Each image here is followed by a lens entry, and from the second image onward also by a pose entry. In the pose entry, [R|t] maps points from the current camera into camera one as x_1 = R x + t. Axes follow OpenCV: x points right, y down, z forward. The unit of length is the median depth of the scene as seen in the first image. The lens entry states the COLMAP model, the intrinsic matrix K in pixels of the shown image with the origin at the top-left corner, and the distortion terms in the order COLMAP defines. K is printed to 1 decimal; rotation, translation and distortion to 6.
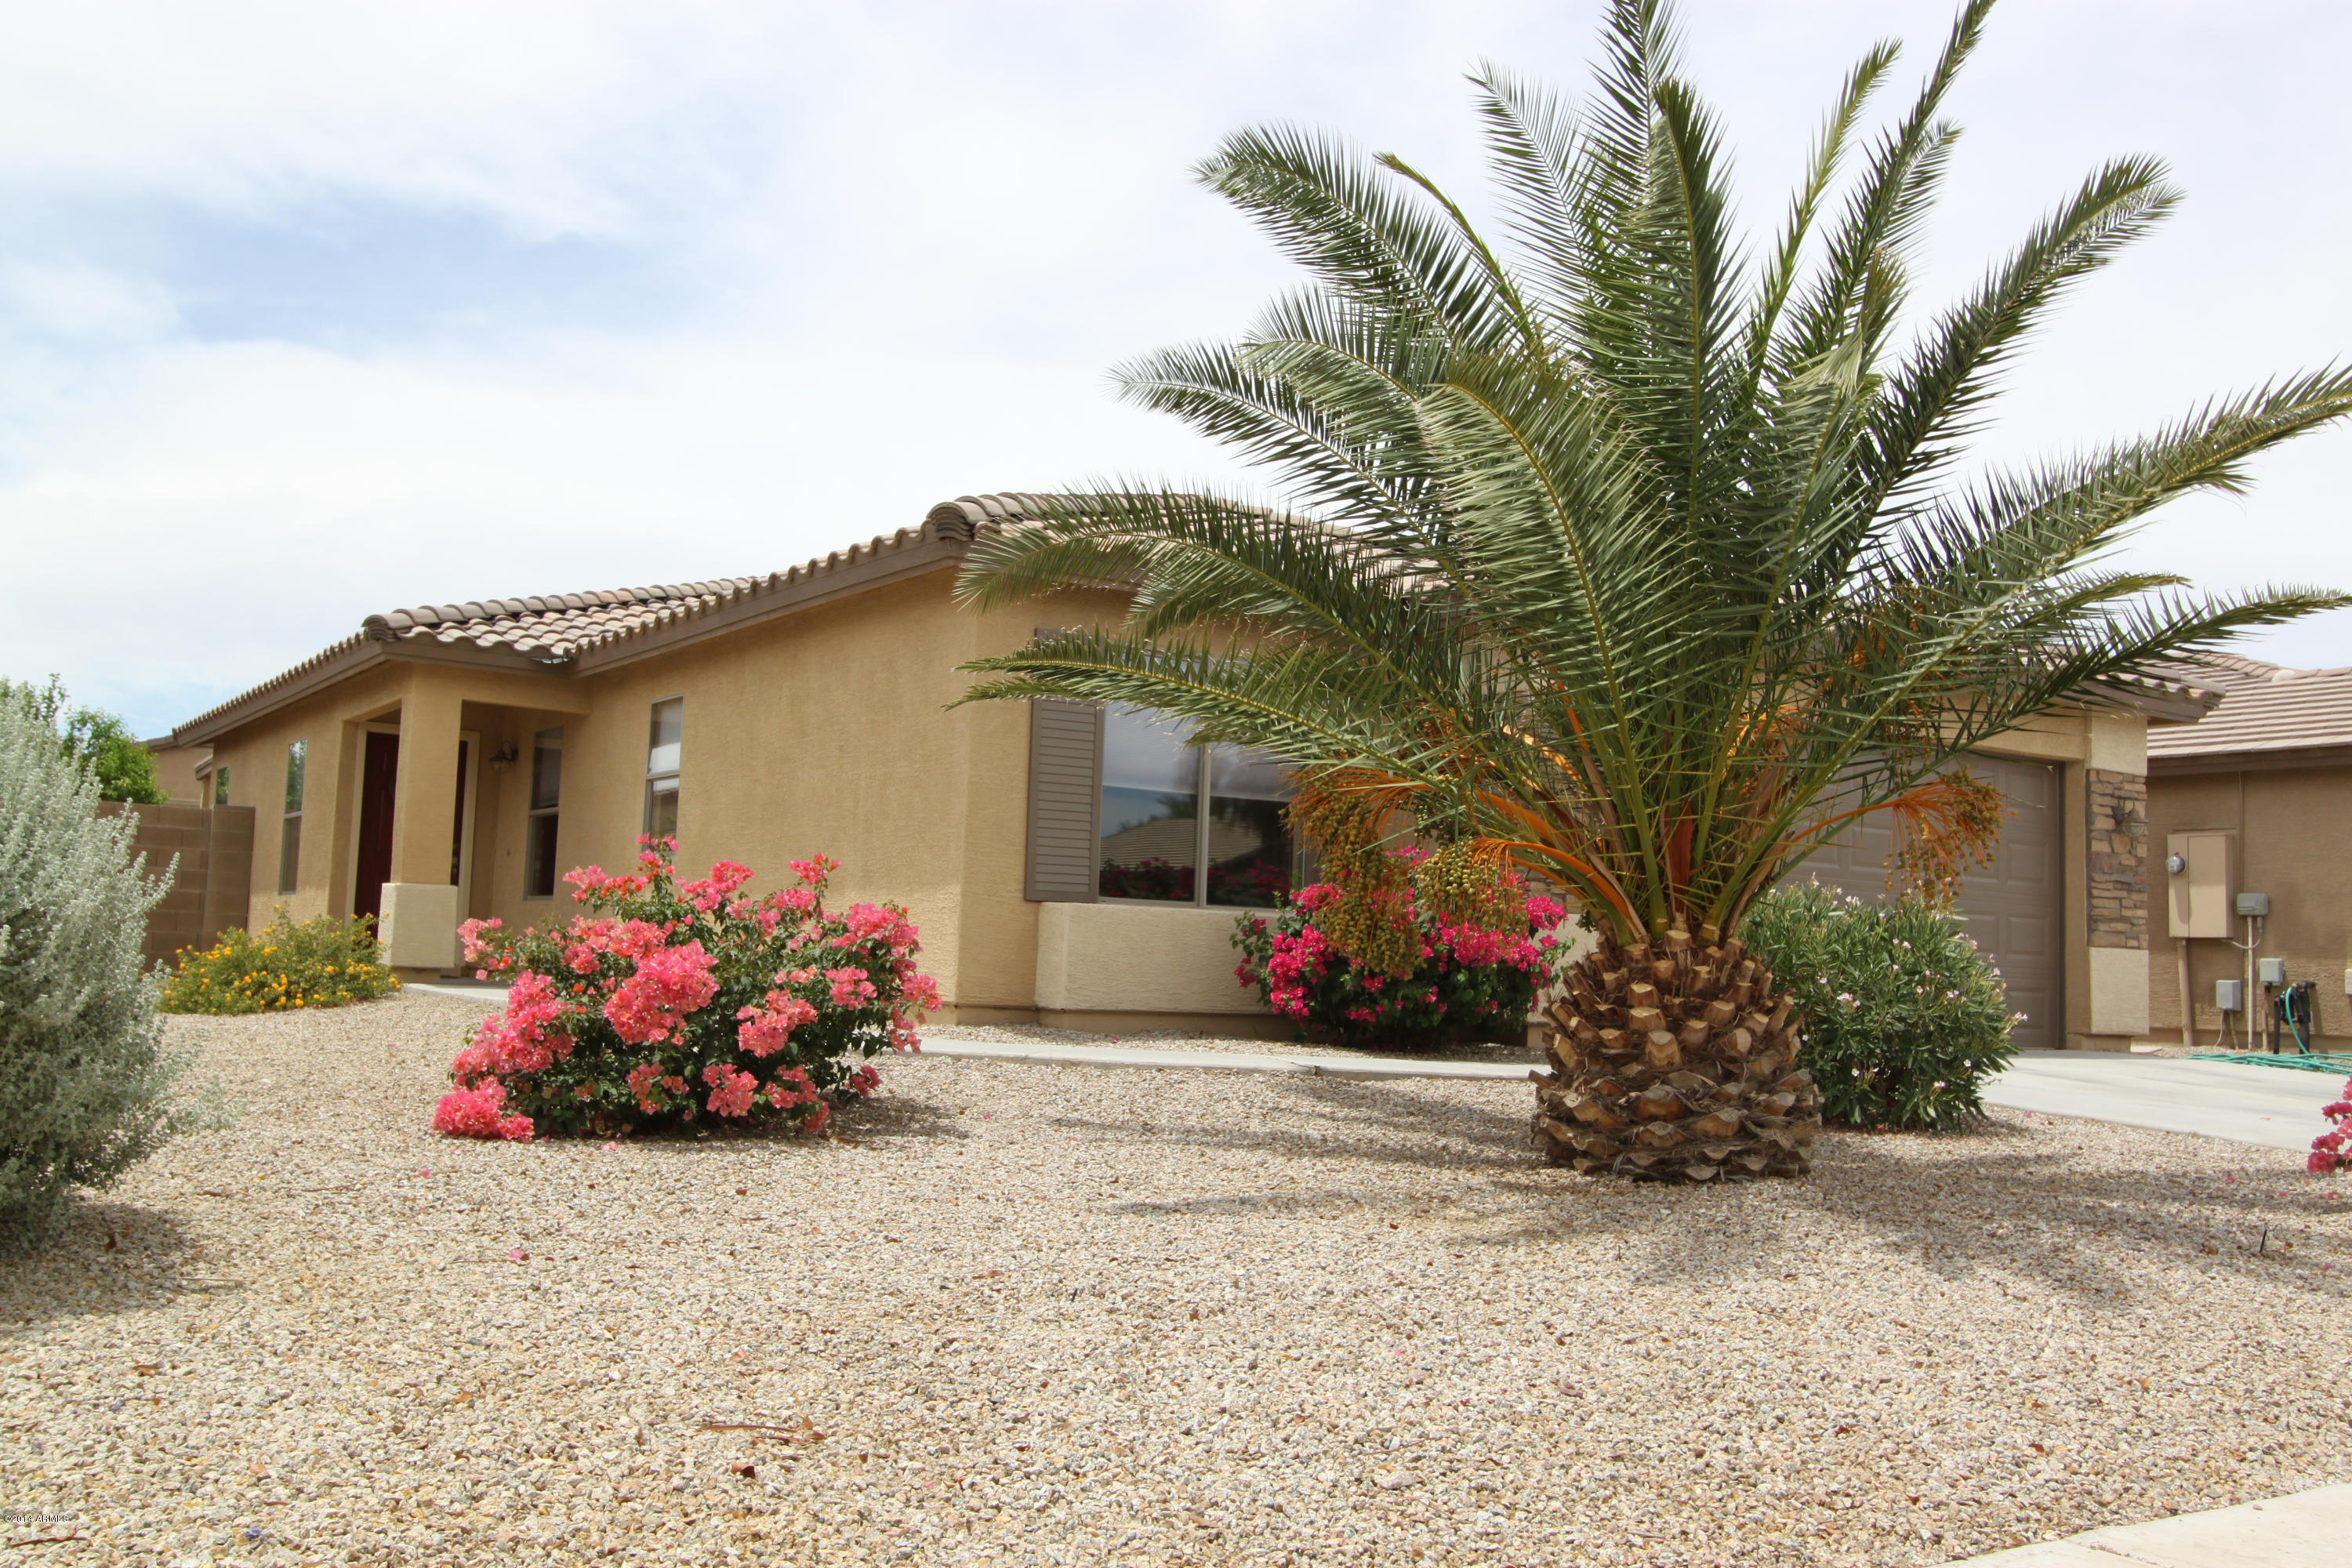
lens RADIAL K [[2101.4, 0, 1176.7], [0, 2101.4, 786.8], [0, 0, 1]] dist [0.021683, 0.016245]
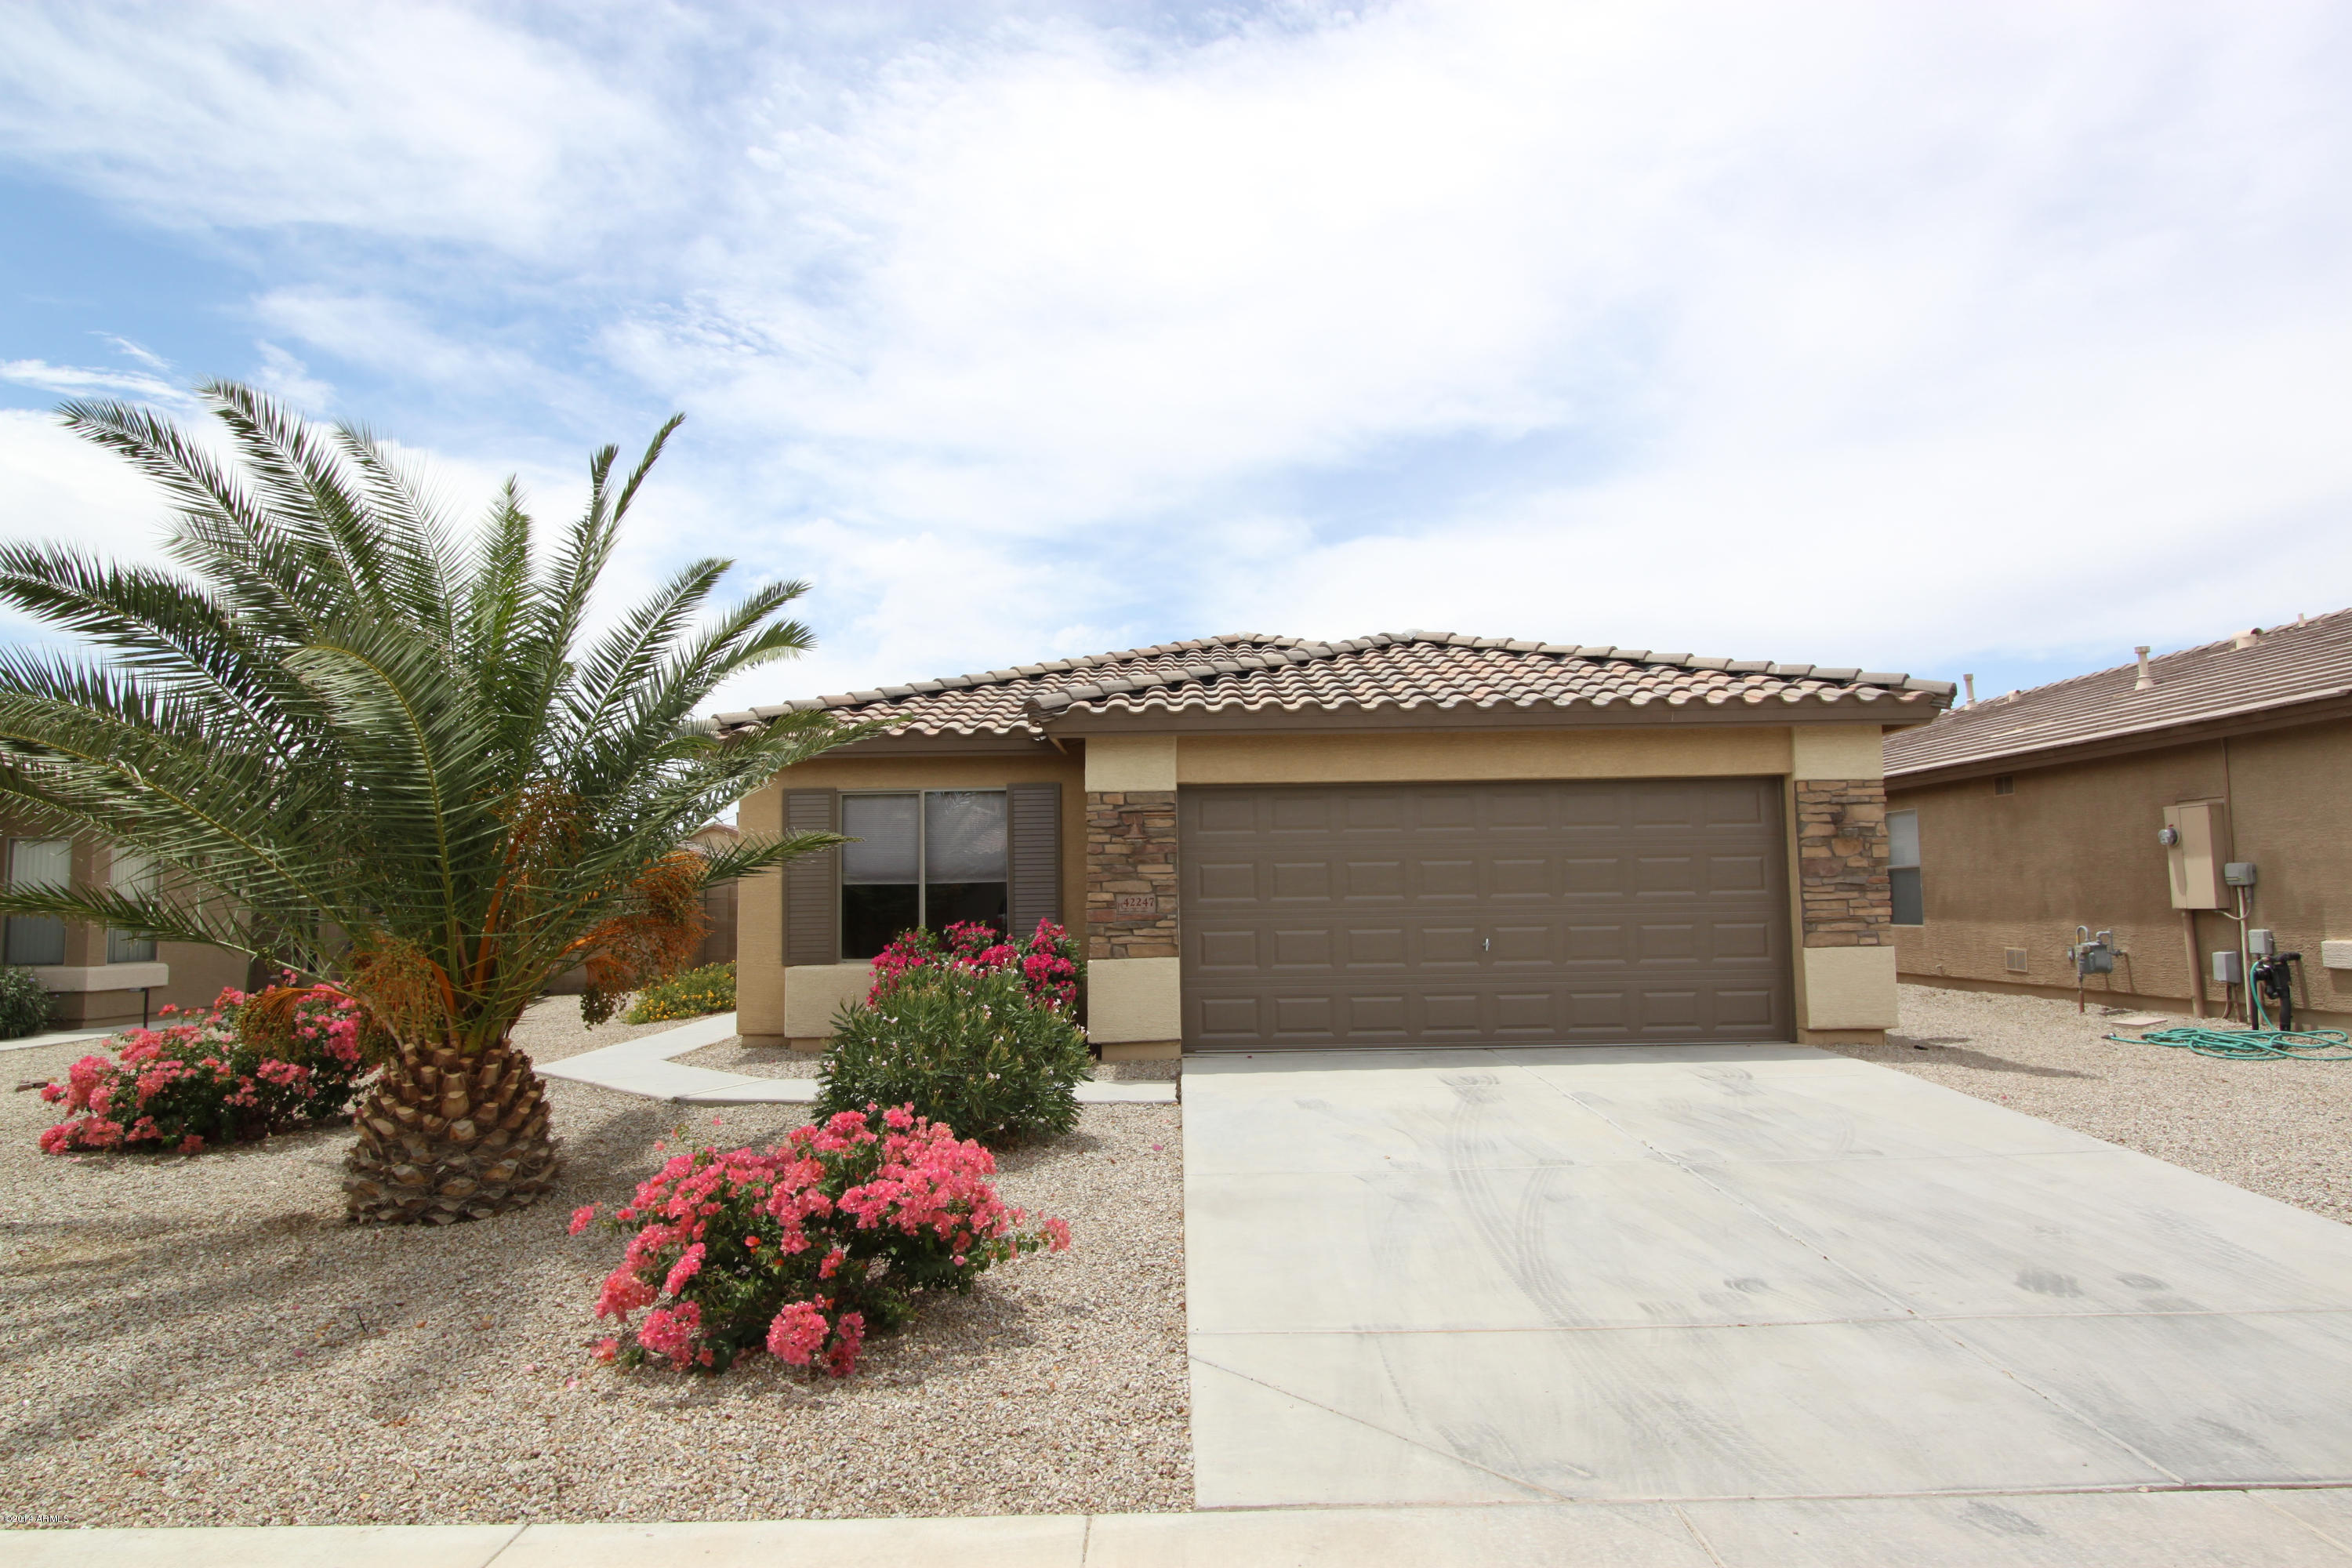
lens RADIAL K [[1407.1, 0, 1181.1], [0, 1407.1, 781.2], [0, 0, 1]] dist [0.002216, -0.001230]
pose [[0.830208, -0.096477, -0.549042, 0.472637], [0.094164, 0.995027, -0.032460, -0.012223], [0.549443, -0.024752, 0.835164, 0.192593]]
